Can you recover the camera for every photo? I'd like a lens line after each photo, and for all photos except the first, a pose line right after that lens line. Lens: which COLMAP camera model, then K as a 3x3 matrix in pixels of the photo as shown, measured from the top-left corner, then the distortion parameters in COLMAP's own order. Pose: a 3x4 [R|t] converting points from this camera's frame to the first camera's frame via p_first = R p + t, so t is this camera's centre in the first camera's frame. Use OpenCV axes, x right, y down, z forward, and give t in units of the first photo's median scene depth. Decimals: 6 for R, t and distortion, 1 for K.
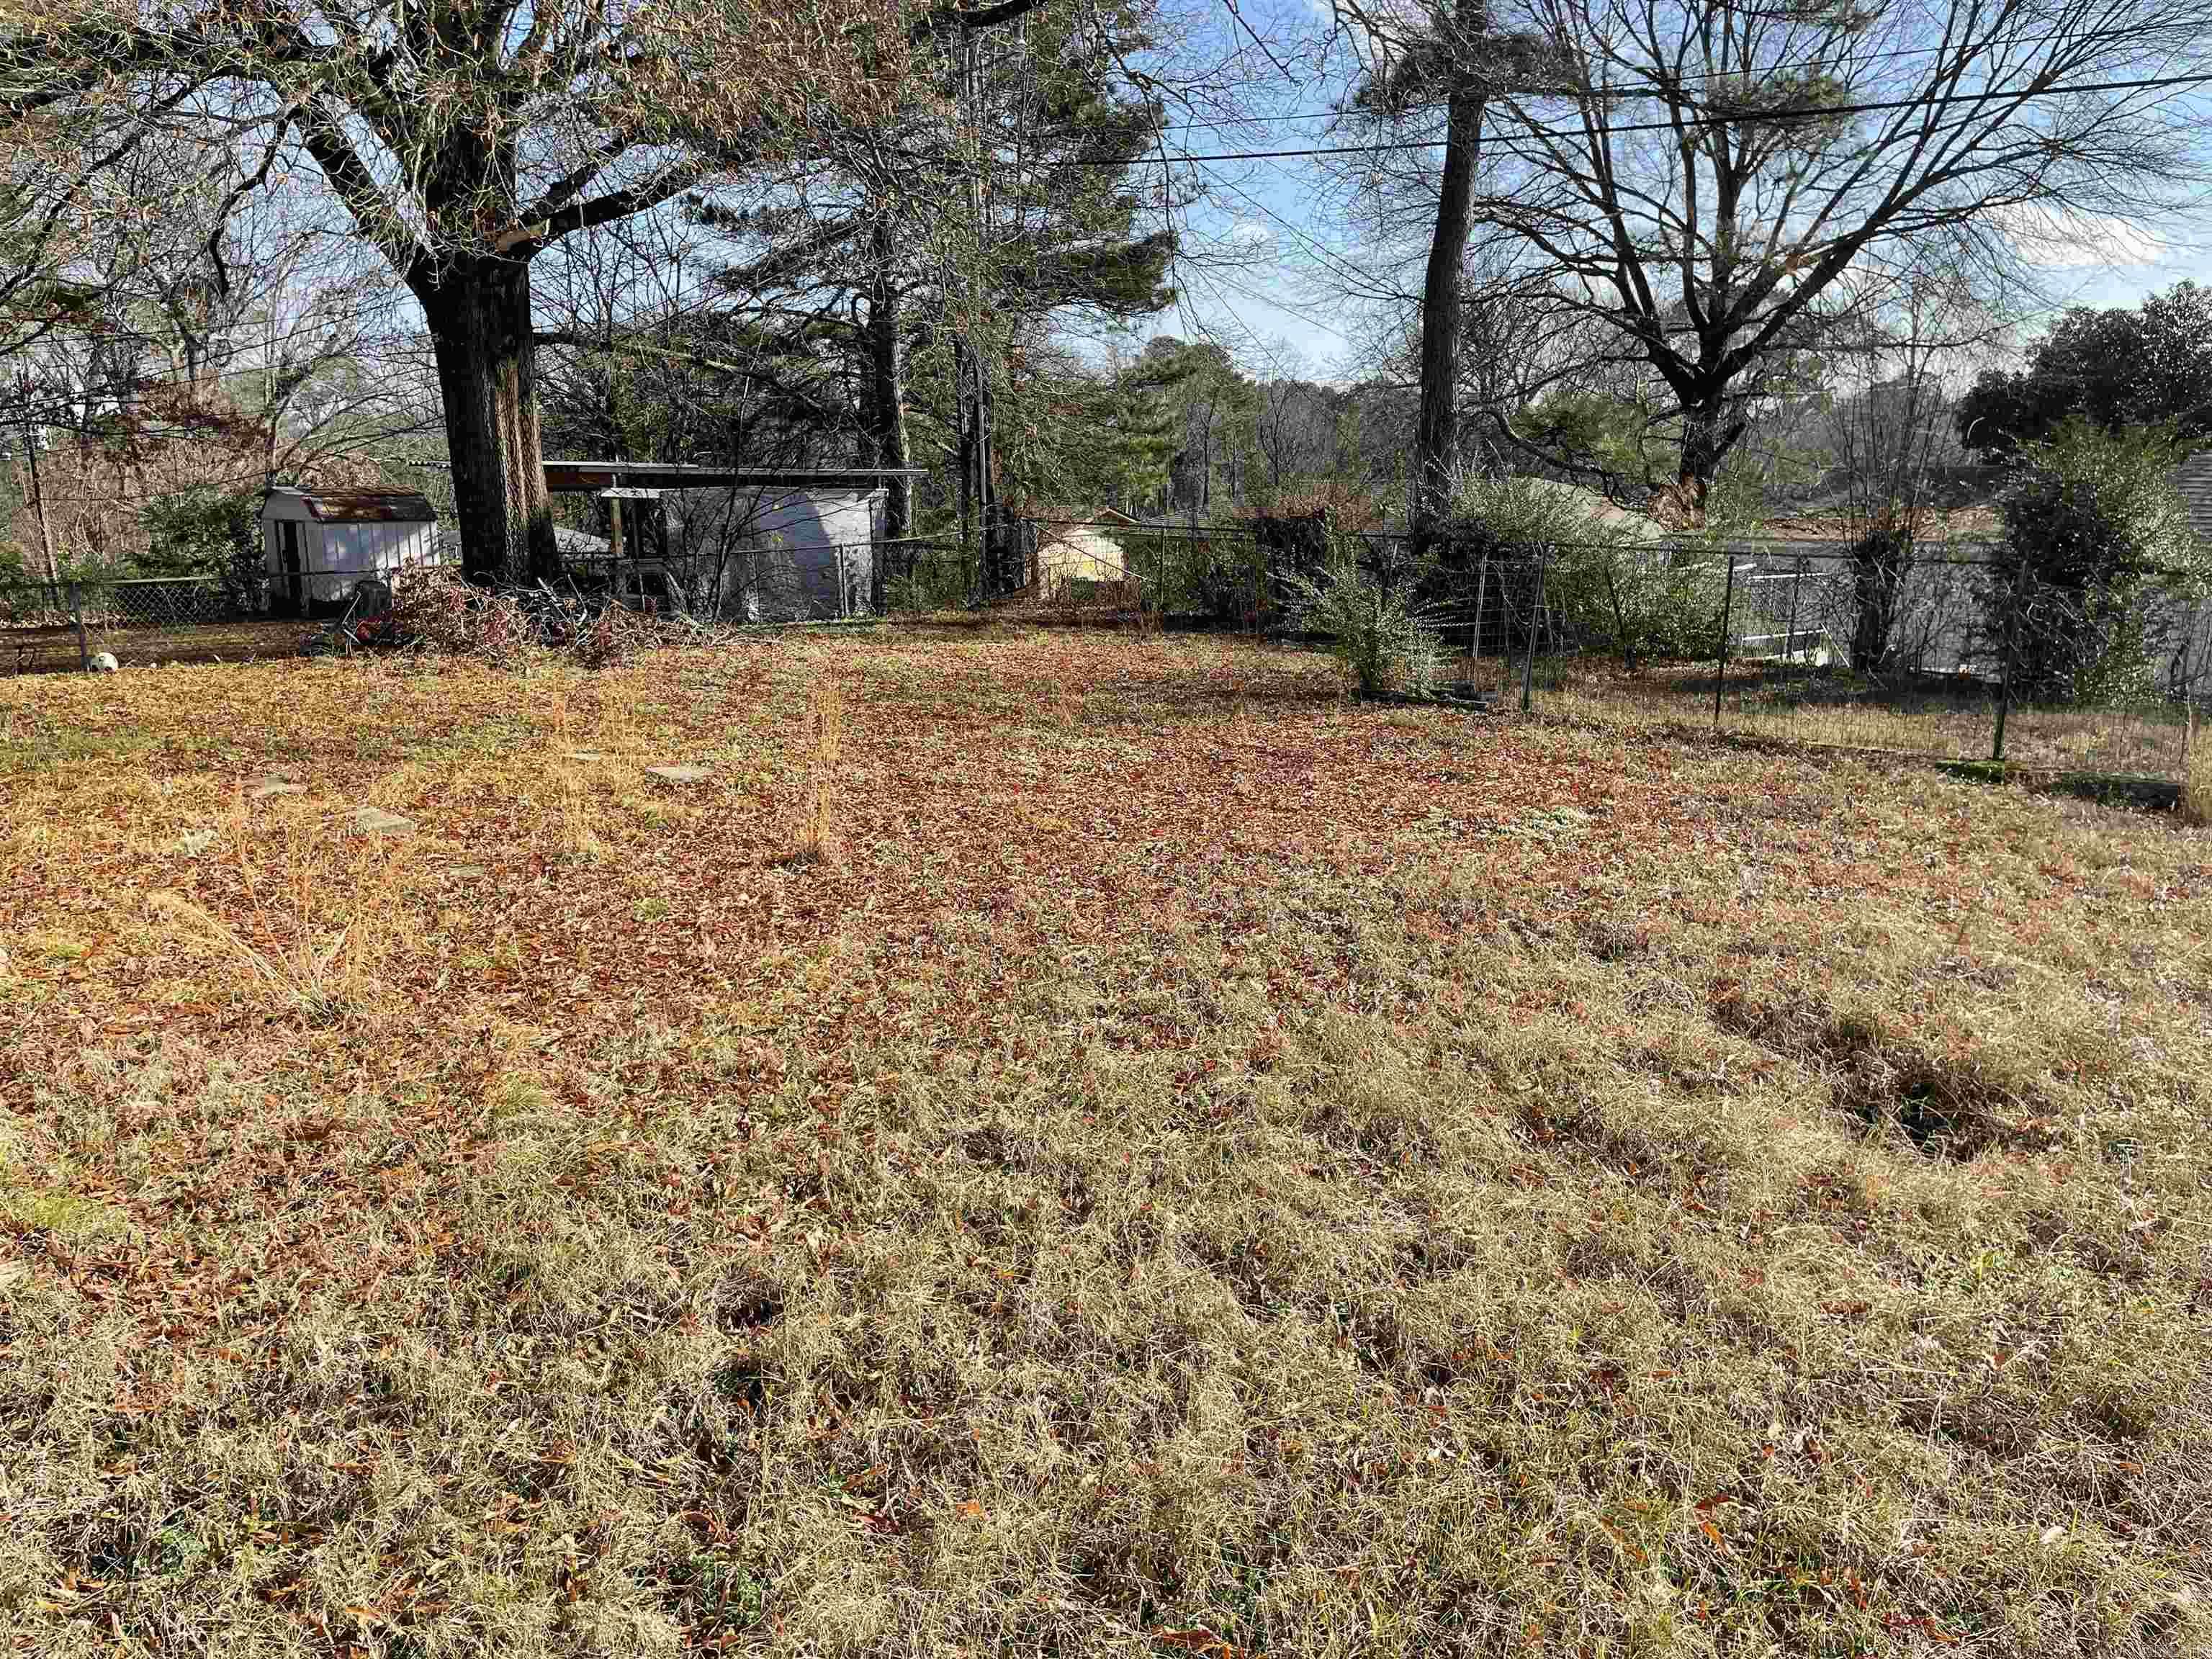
lens RADIAL K [[1693.4, 0, 1096.8], [0, 1693.4, 820.3], [0, 0, 1]] dist [0.094876, -0.129848]
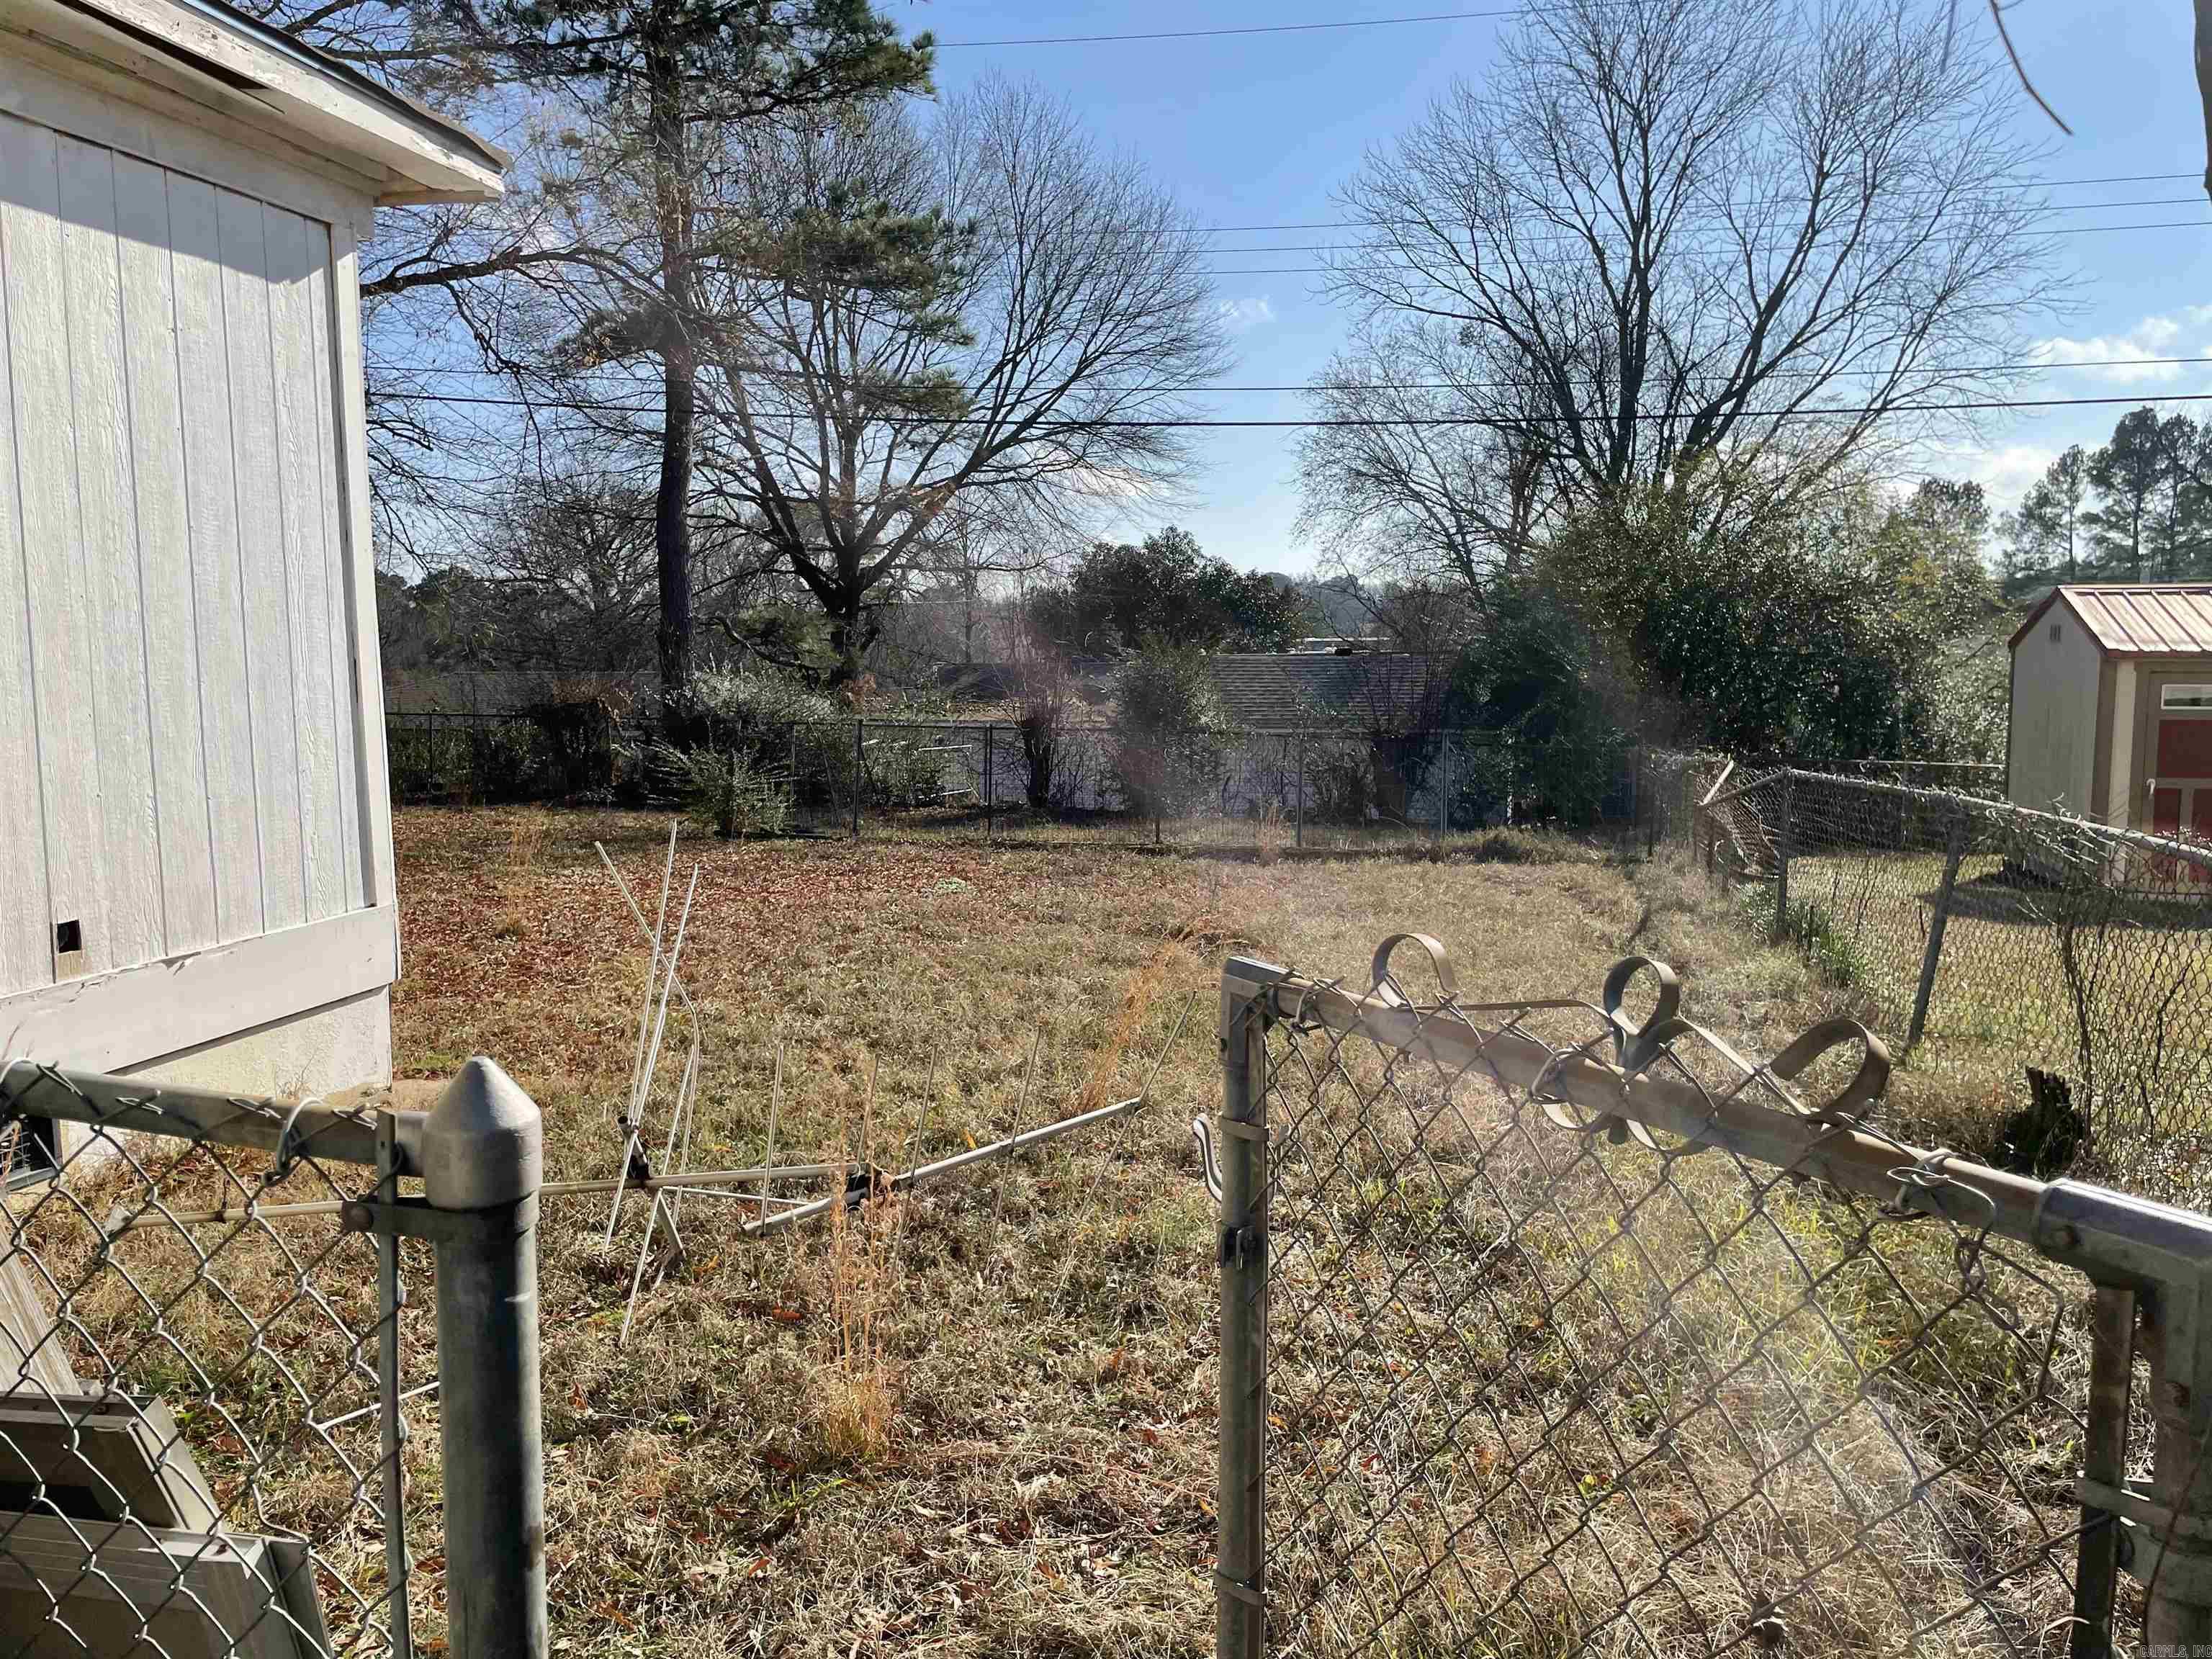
lens RADIAL K [[1693.4, 0, 1096.8], [0, 1693.4, 820.3], [0, 0, 1]] dist [0.094876, -0.129848]
pose [[0.869053, -0.047041, 0.492478, -0.121396], [0.100161, 0.991584, -0.082035, 0.026067], [-0.484474, 0.120620, 0.866450, -0.141389]]
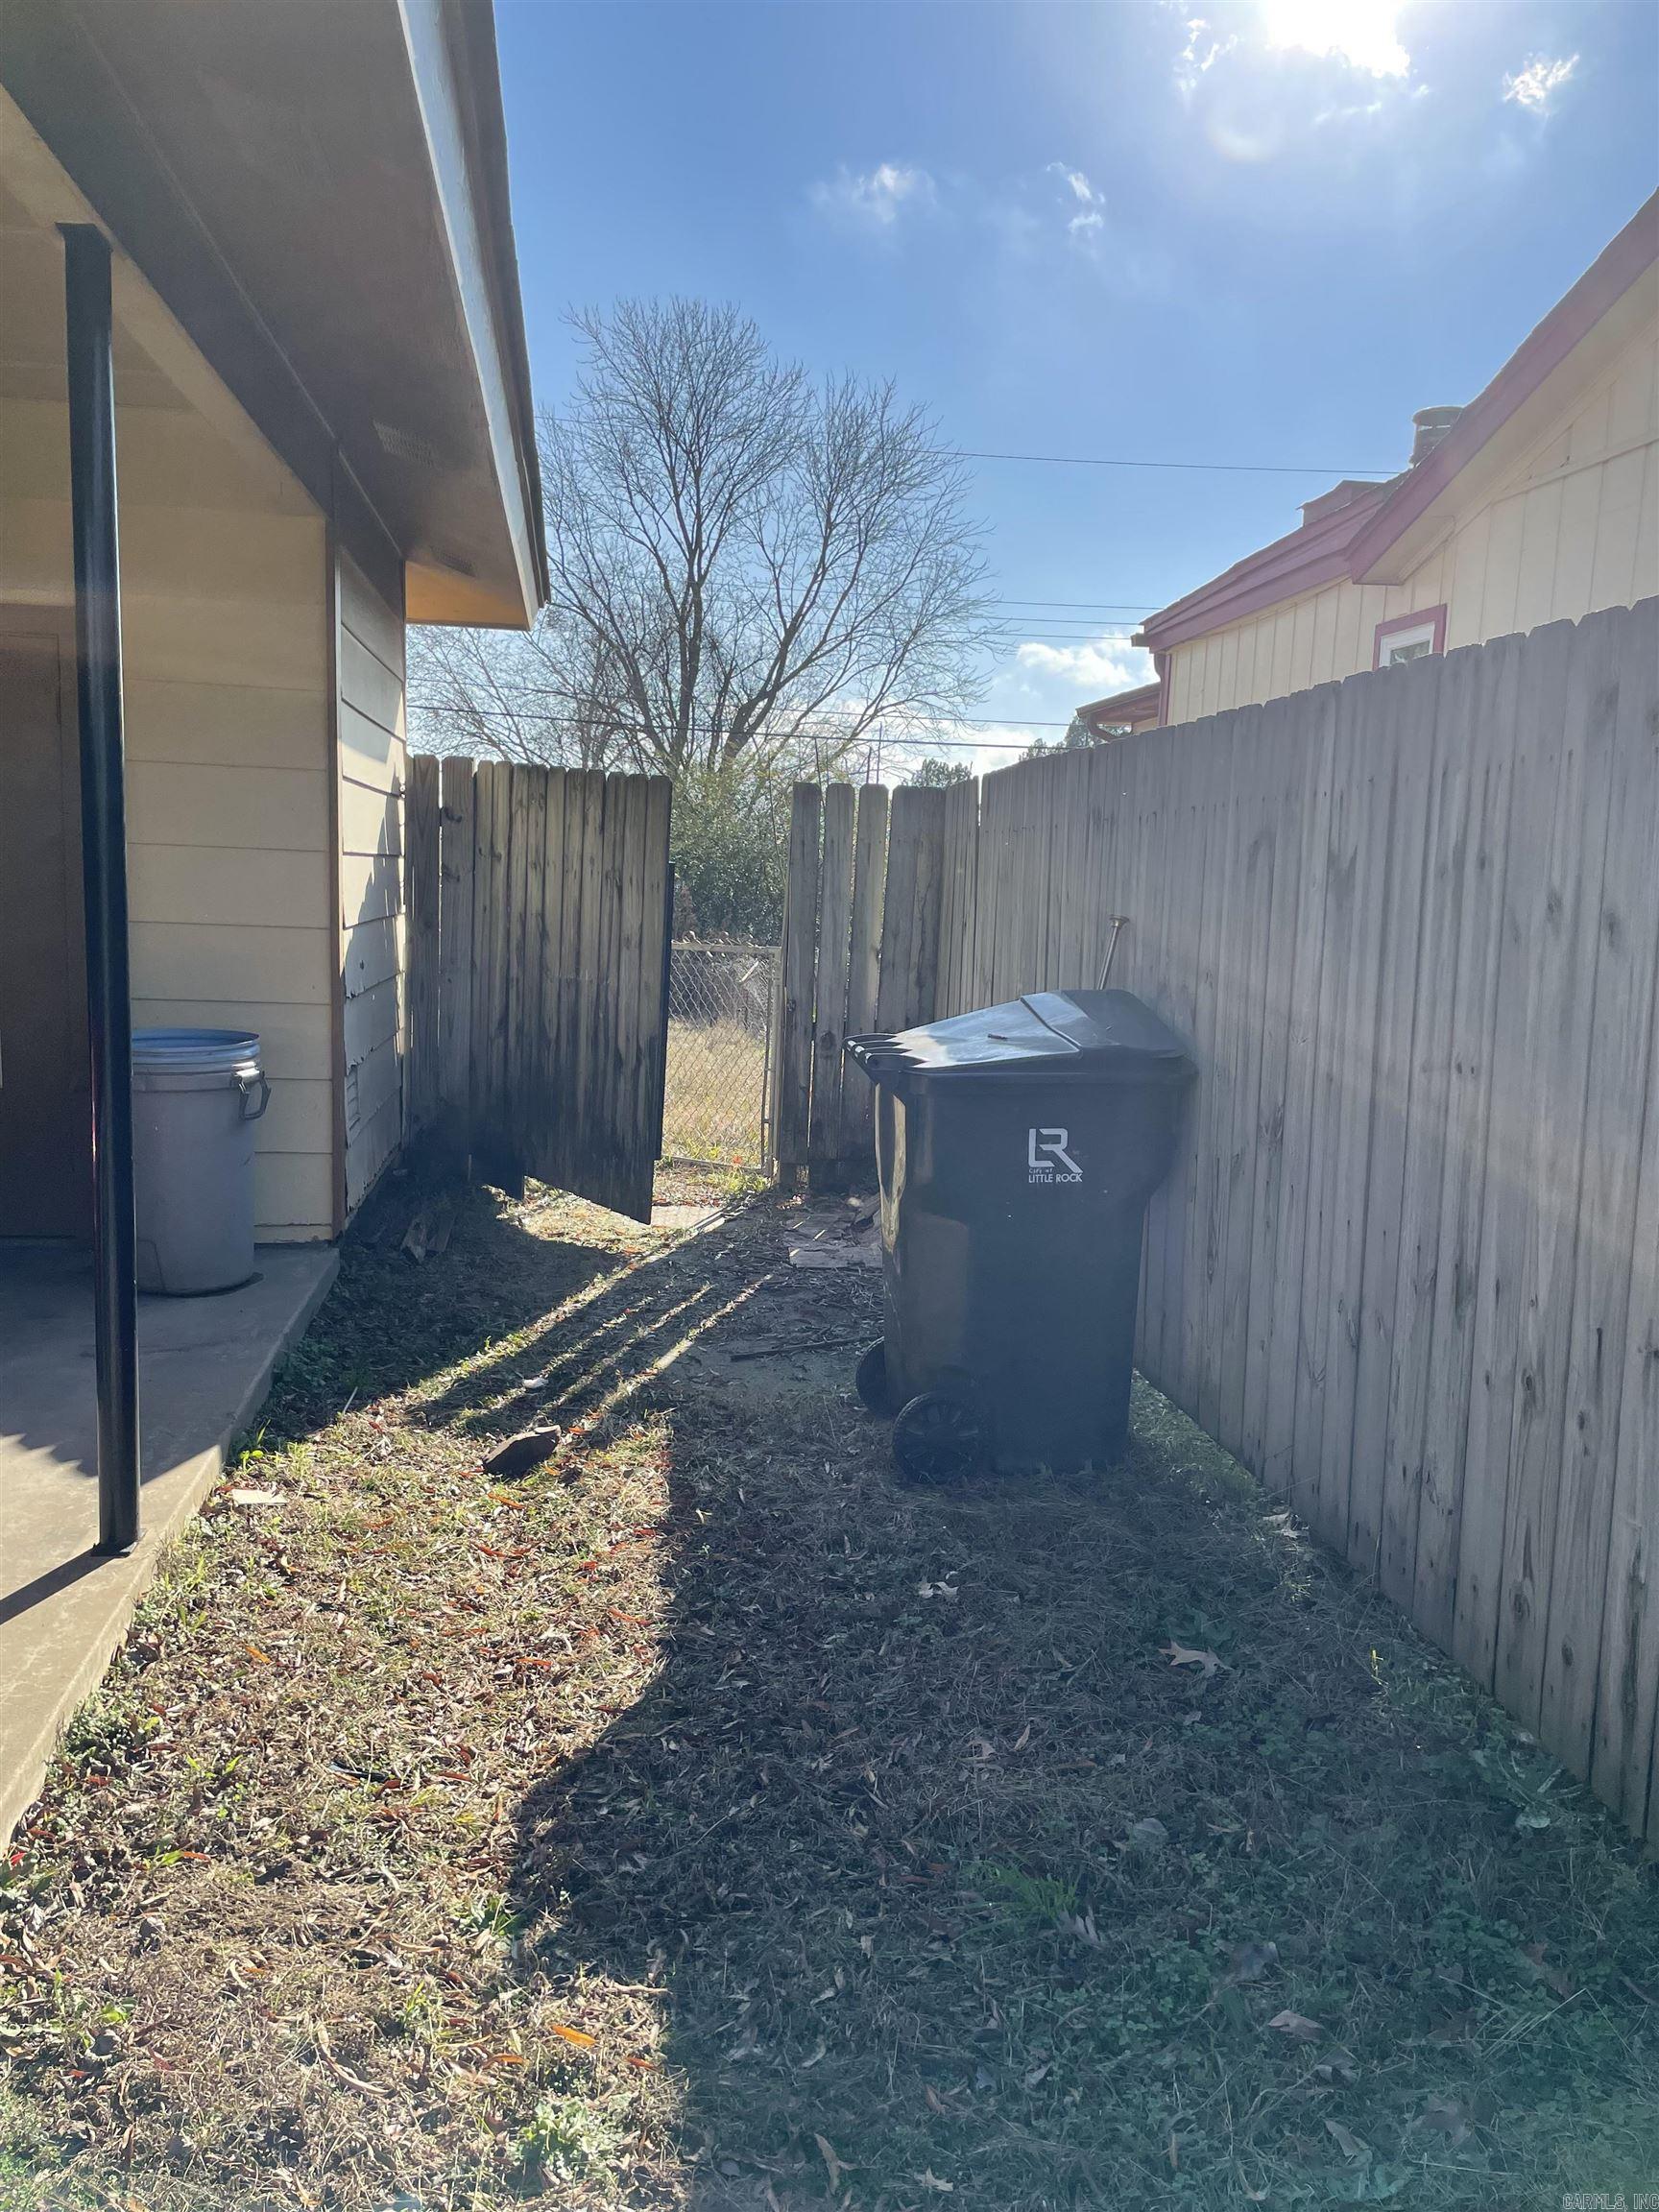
lens RADIAL K [[1693.4, 0, 827.1], [0, 1693.4, 1100.4], [0, 0, 1]] dist [0.094876, -0.129848]
pose [[0.620669, -0.064561, 0.781410, -0.299839], [0.126522, 0.991790, -0.018553, 0.068087], [-0.773797, 0.110381, 0.623742, -0.297871]]
